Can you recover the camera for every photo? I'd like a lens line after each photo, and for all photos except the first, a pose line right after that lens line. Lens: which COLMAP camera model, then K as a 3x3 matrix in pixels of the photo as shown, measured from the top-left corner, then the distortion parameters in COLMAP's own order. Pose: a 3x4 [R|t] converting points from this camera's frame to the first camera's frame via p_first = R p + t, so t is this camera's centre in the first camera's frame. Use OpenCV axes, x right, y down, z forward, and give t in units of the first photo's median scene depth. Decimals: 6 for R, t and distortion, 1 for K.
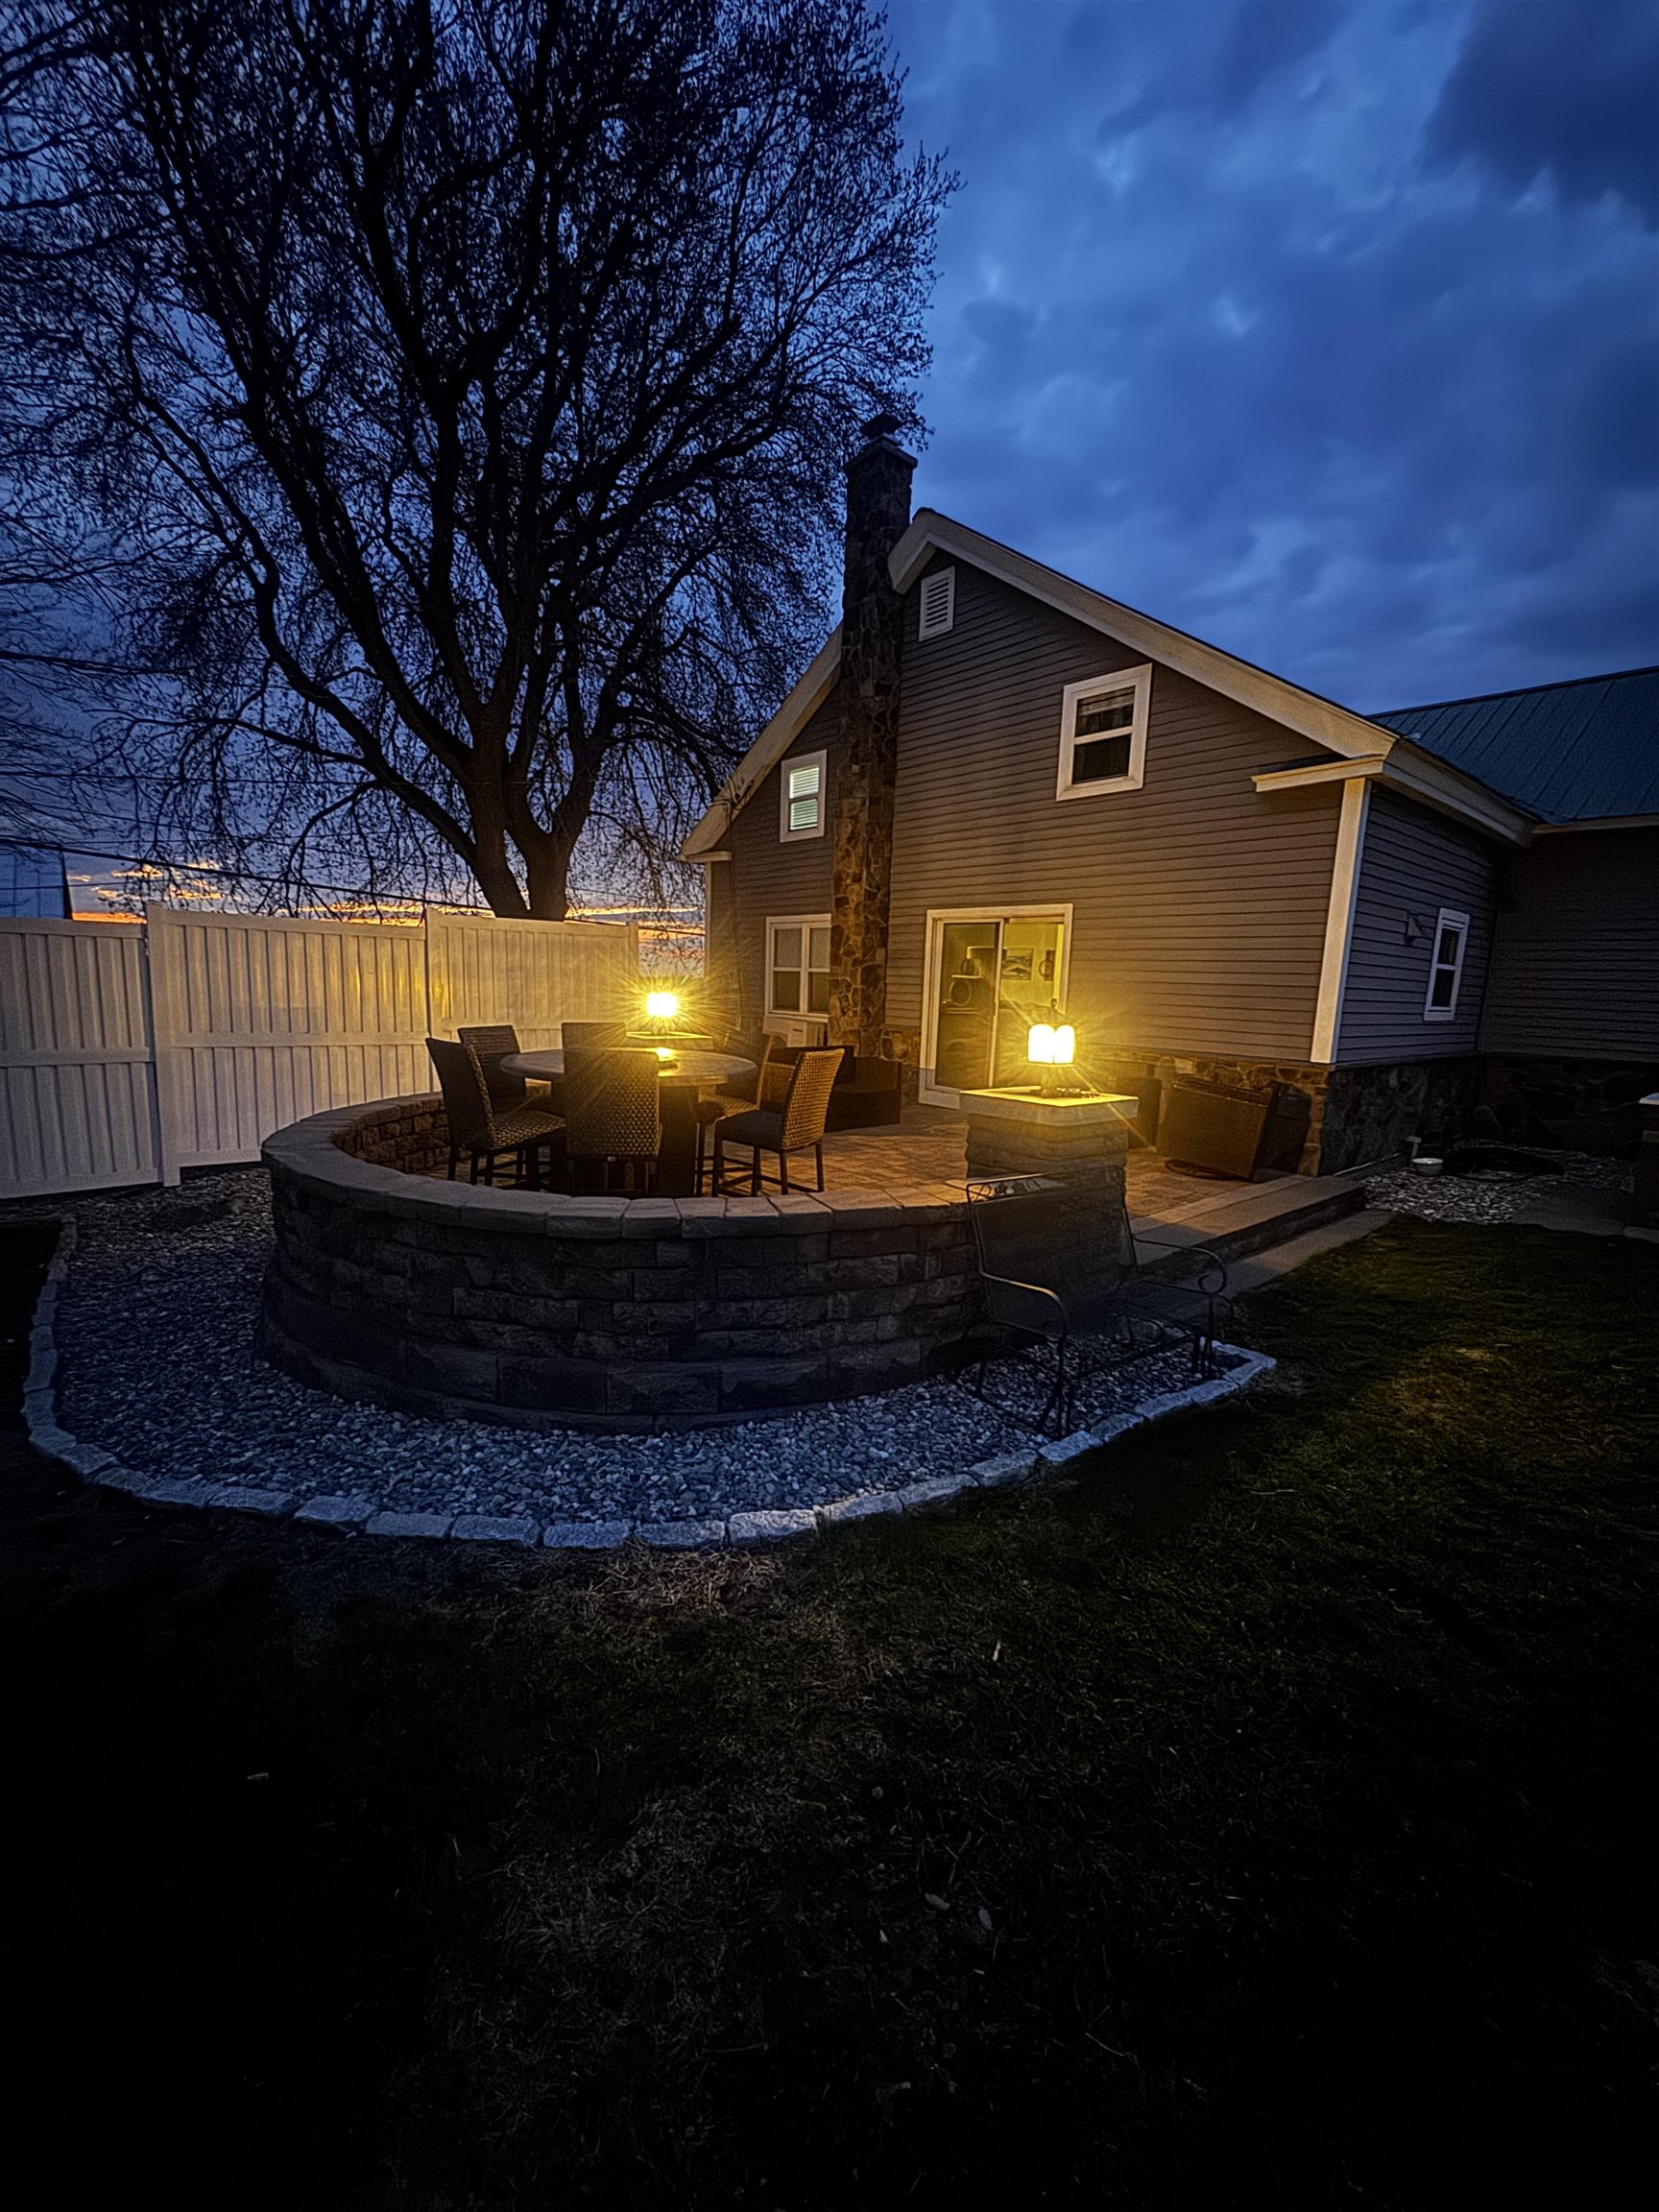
lens RADIAL K [[877.3, 0, 823.0], [0, 877.3, 1107.5], [0, 0, 1]] dist [0.002229, 0.000063]
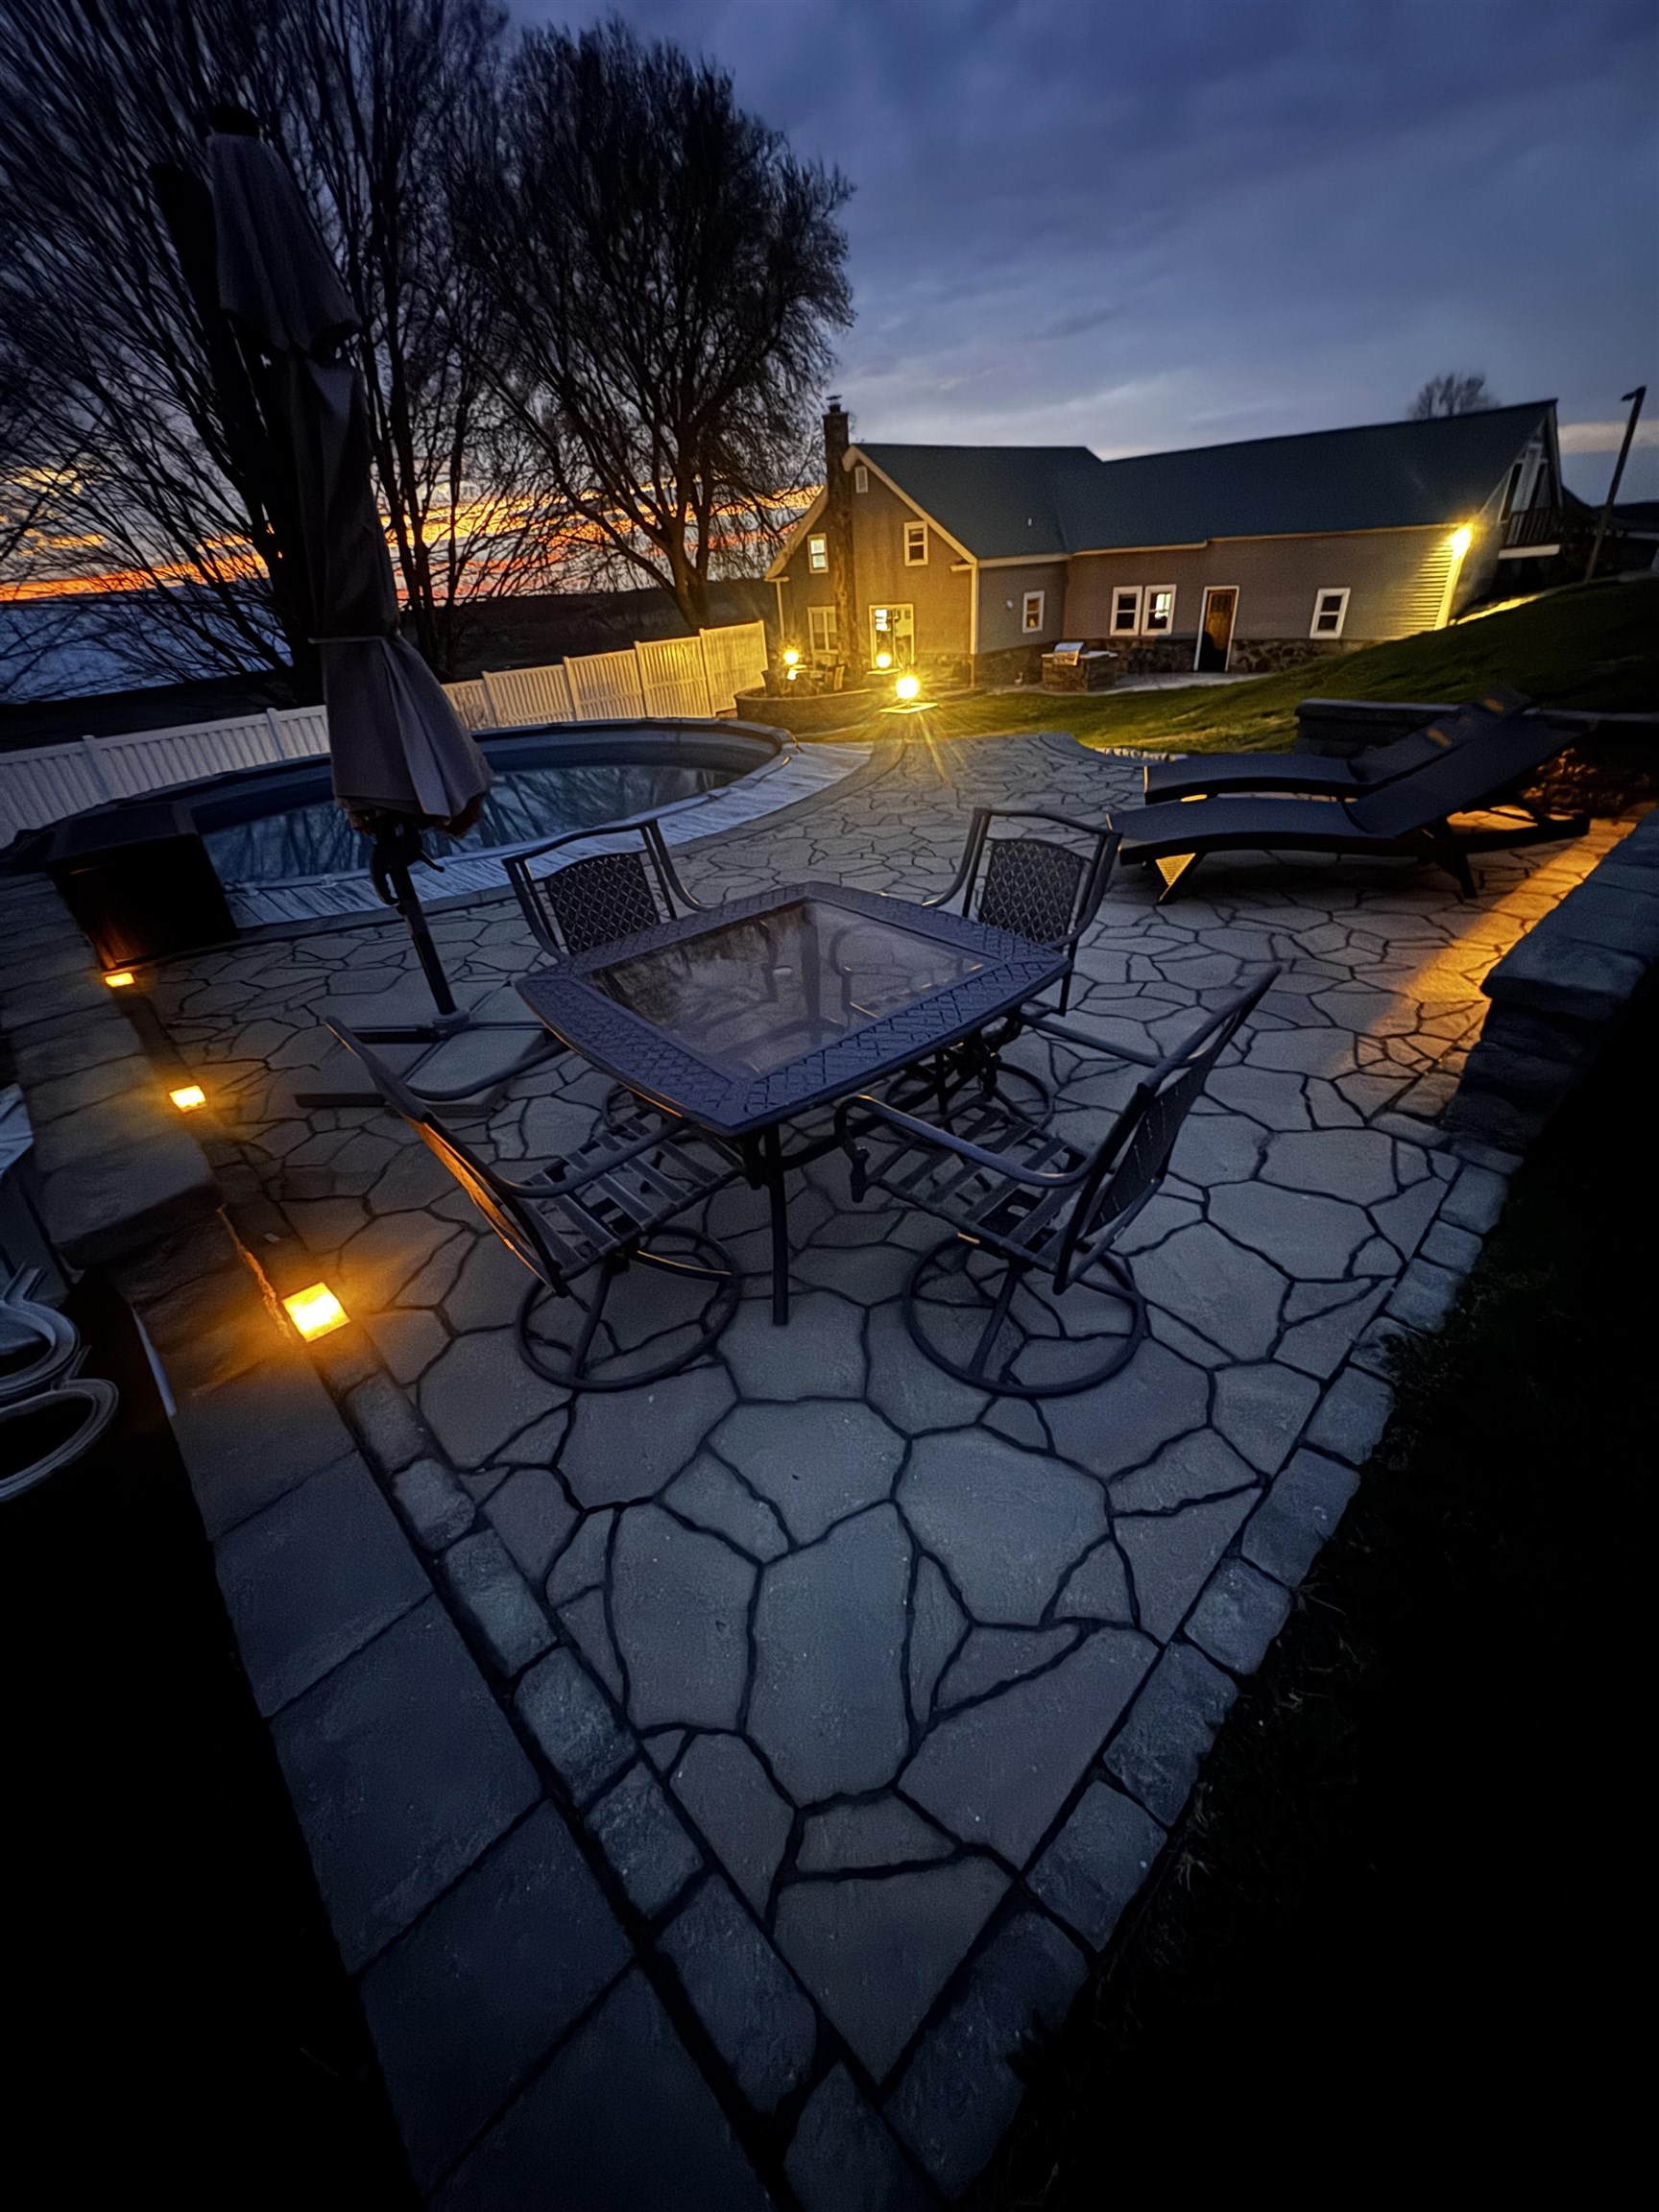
lens RADIAL K [[877.3, 0, 836.6], [0, 877.3, 1124.0], [0, 0, 1]] dist [0.002229, 0.000063]
pose [[0.994130, -0.104271, -0.028875, -0.076402], [0.106985, 0.907569, 0.406046, 0.129096], [-0.016132, -0.406751, 0.913396, -2.219639]]
